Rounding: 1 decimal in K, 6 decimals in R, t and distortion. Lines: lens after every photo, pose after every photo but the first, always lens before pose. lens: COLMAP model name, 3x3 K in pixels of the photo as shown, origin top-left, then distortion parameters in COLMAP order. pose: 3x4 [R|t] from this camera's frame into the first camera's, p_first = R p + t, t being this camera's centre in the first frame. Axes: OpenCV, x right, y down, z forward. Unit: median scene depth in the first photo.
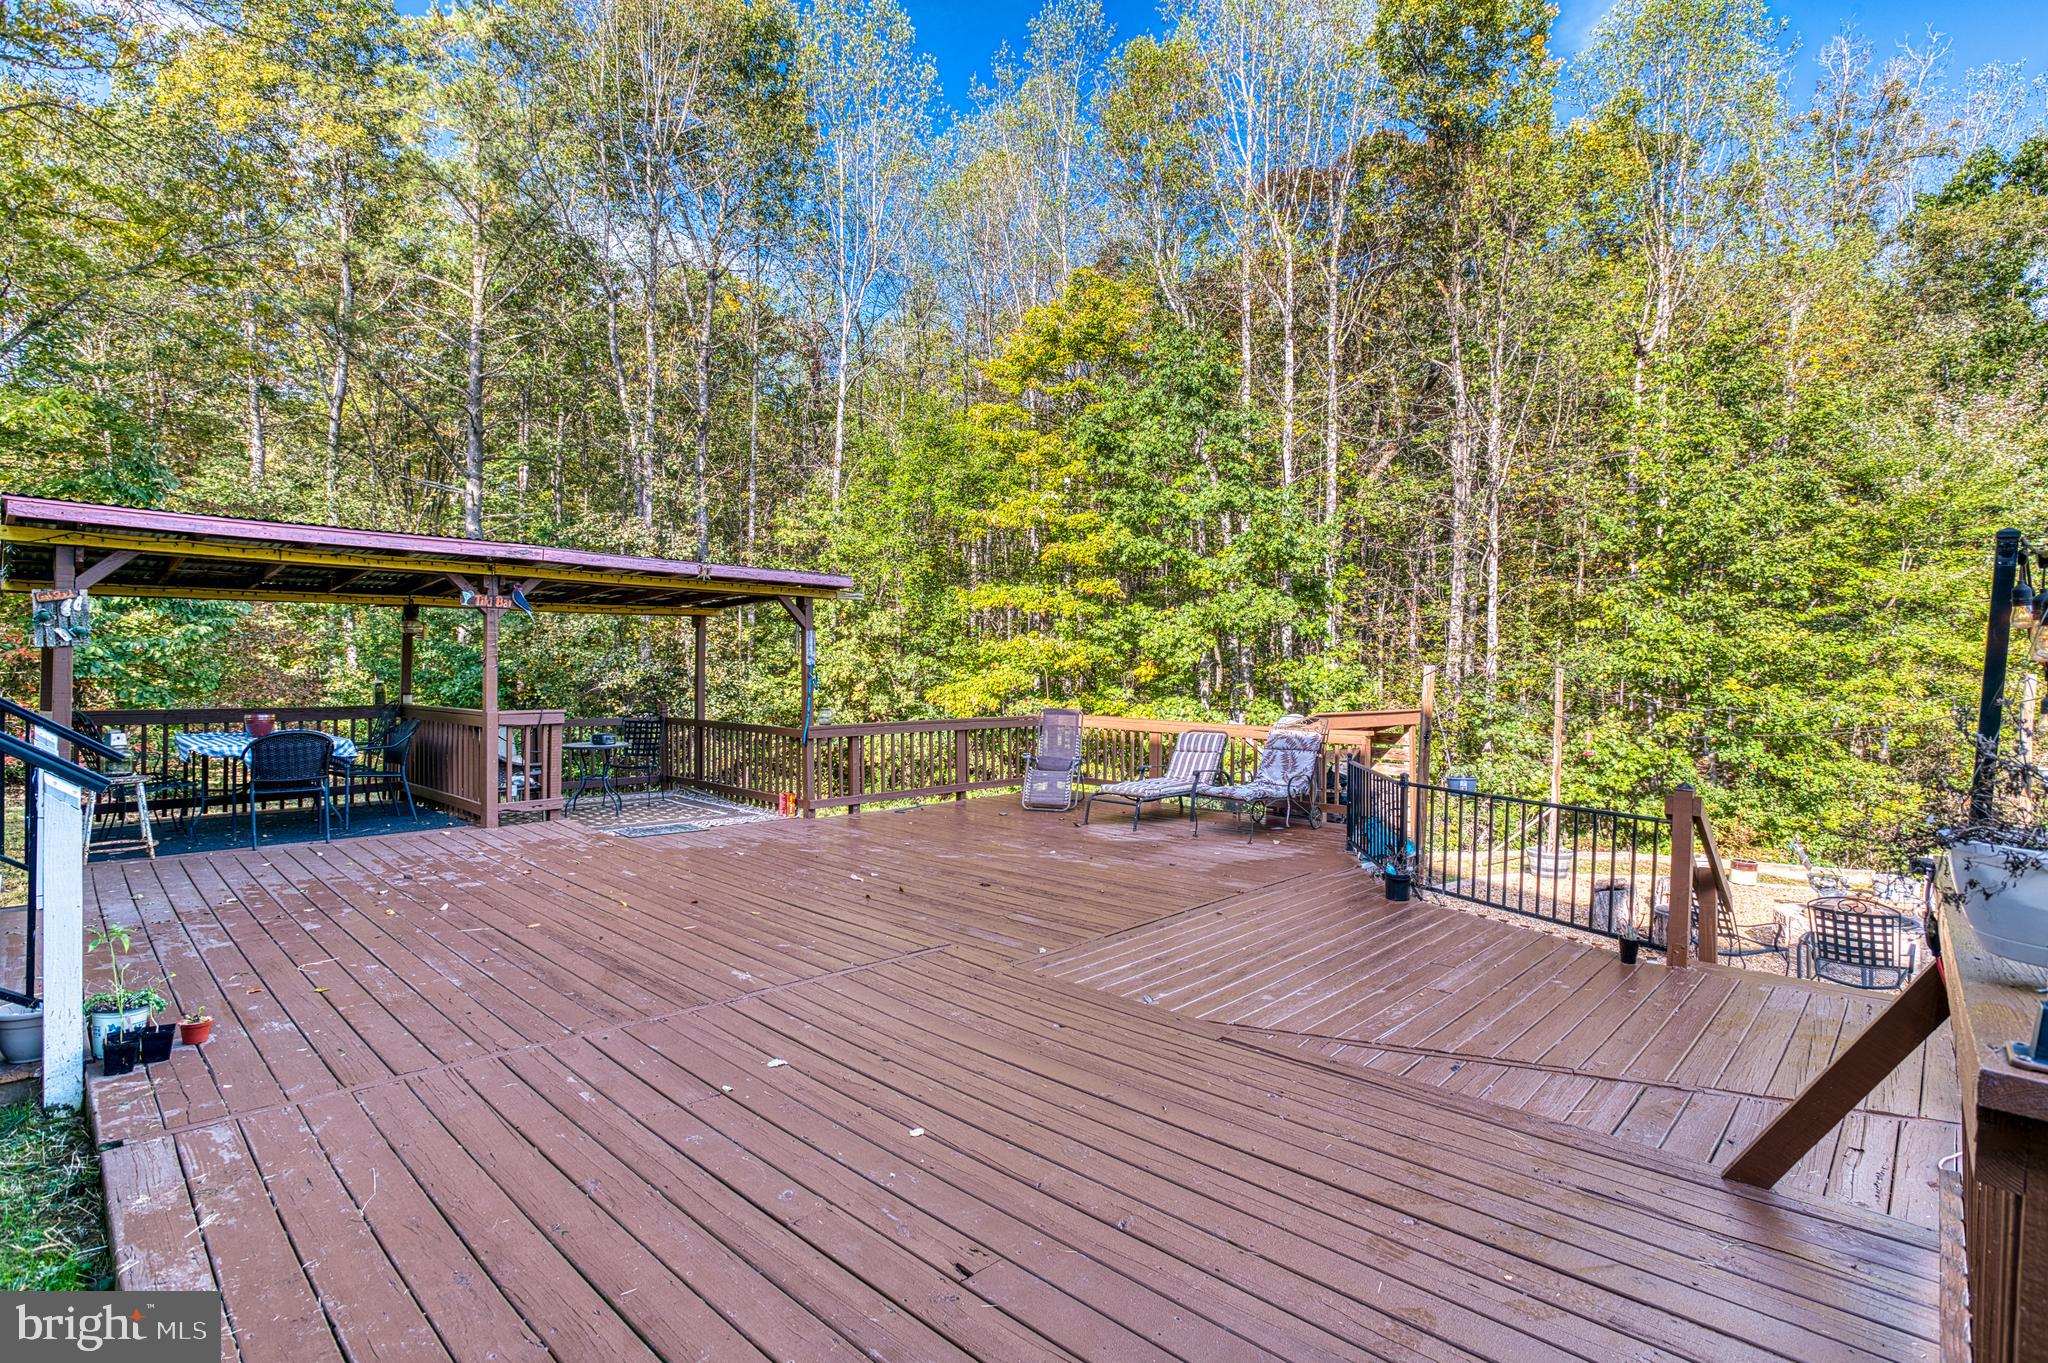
lens RADIAL K [[1004.1, 0, 1004.0], [0, 1004.1, 670.2], [0, 0, 1]] dist [-0.032083, 0.015101]
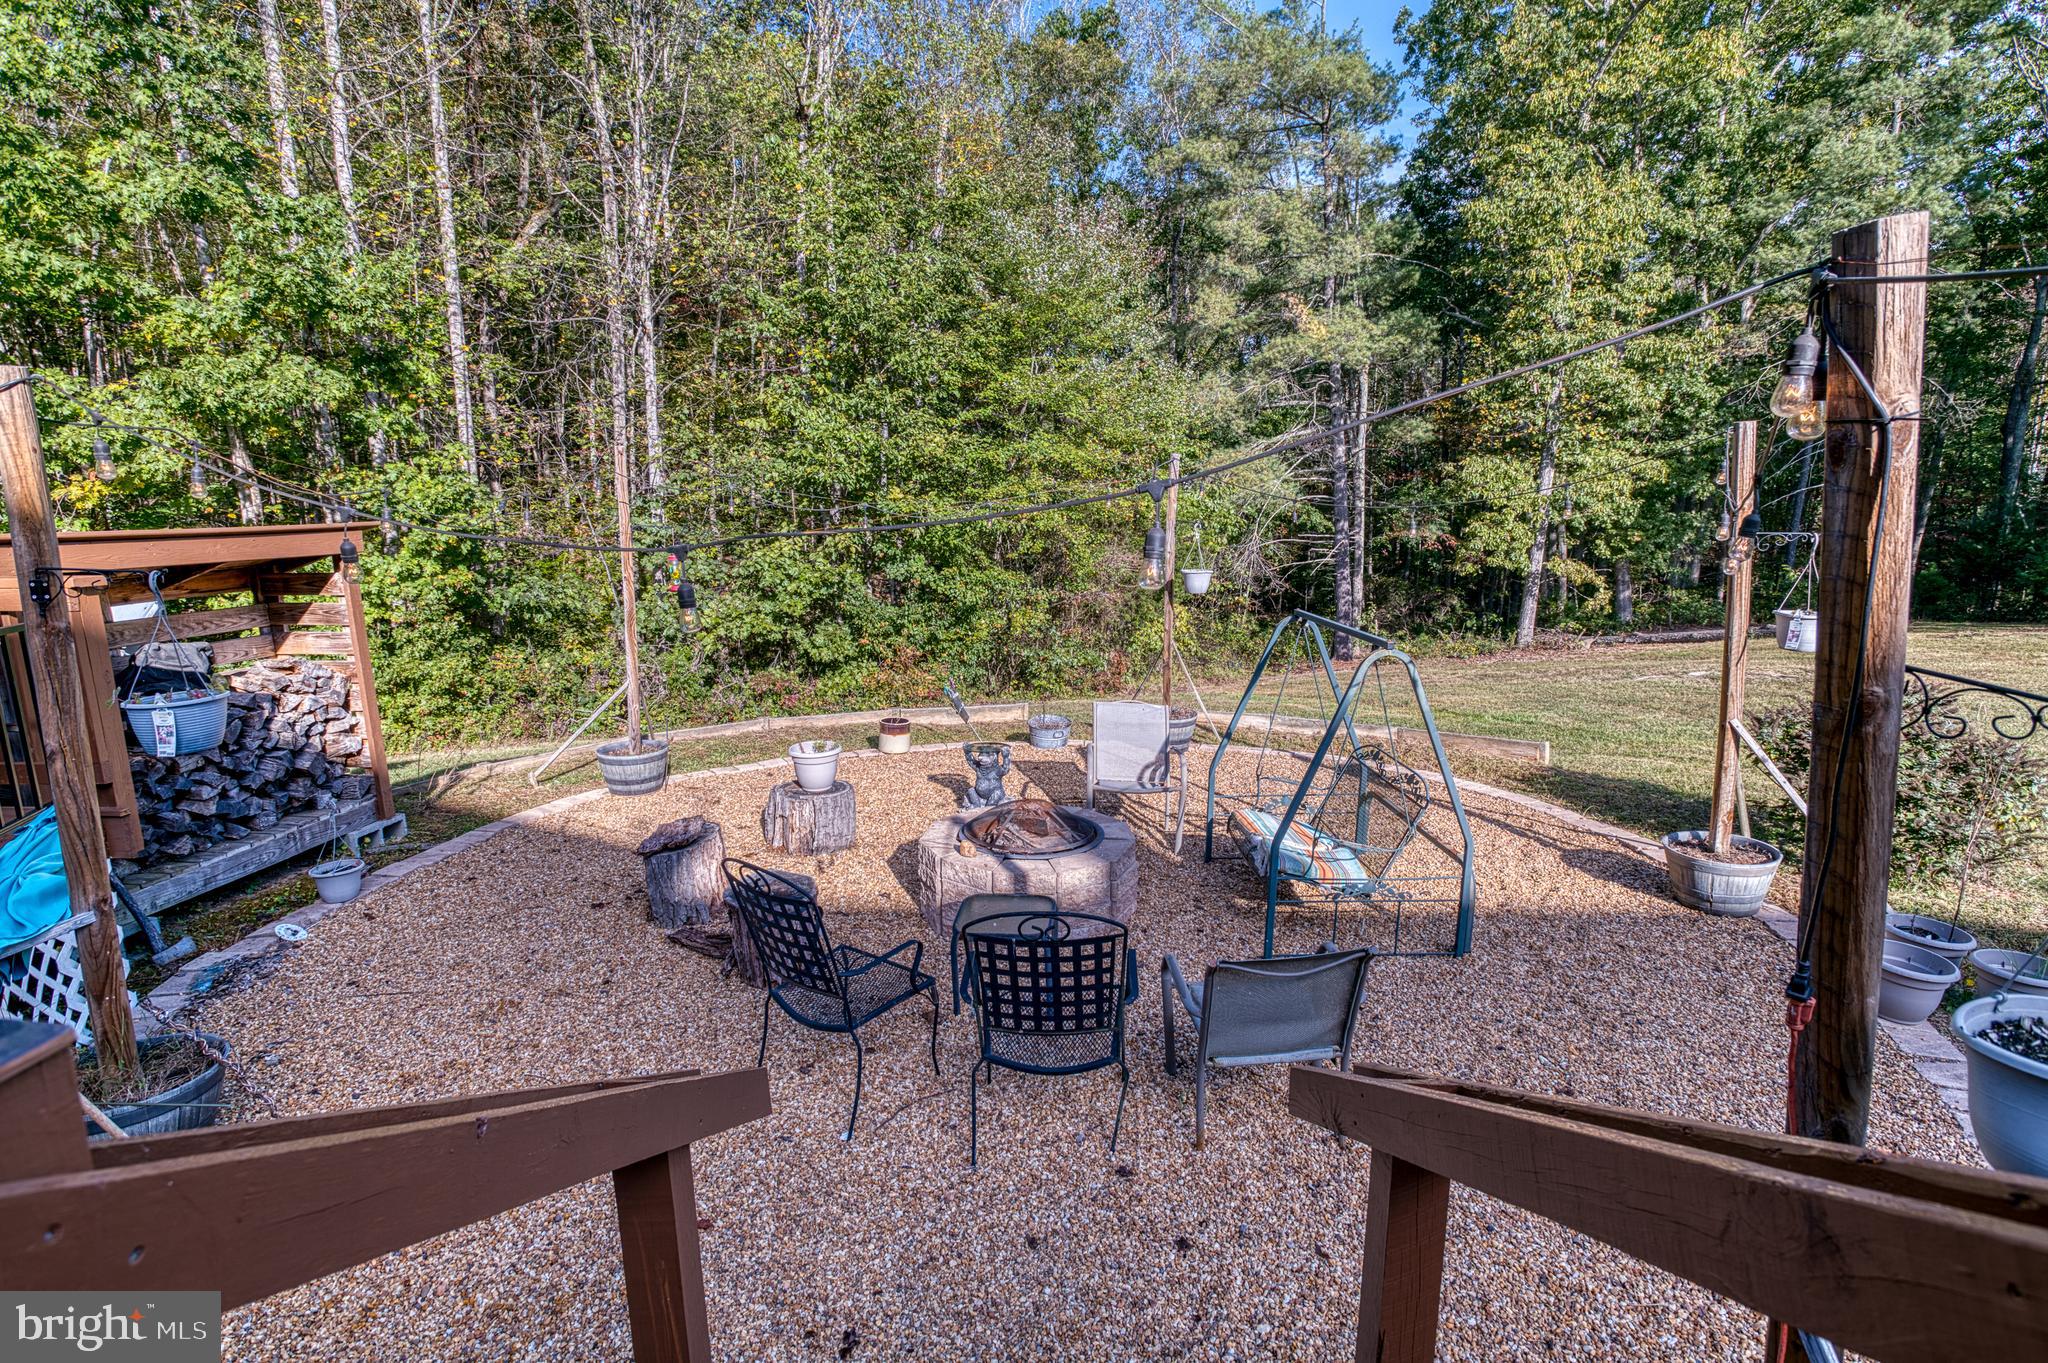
lens RADIAL K [[1004.1, 0, 1020.6], [0, 1004.1, 683.6], [0, 0, 1]] dist [-0.032083, 0.015101]
pose [[0.738352, -0.133048, 0.661161, 0.171351], [0.010526, 0.982501, 0.185958, 0.015580], [-0.674333, -0.130343, 0.726832, 0.209149]]
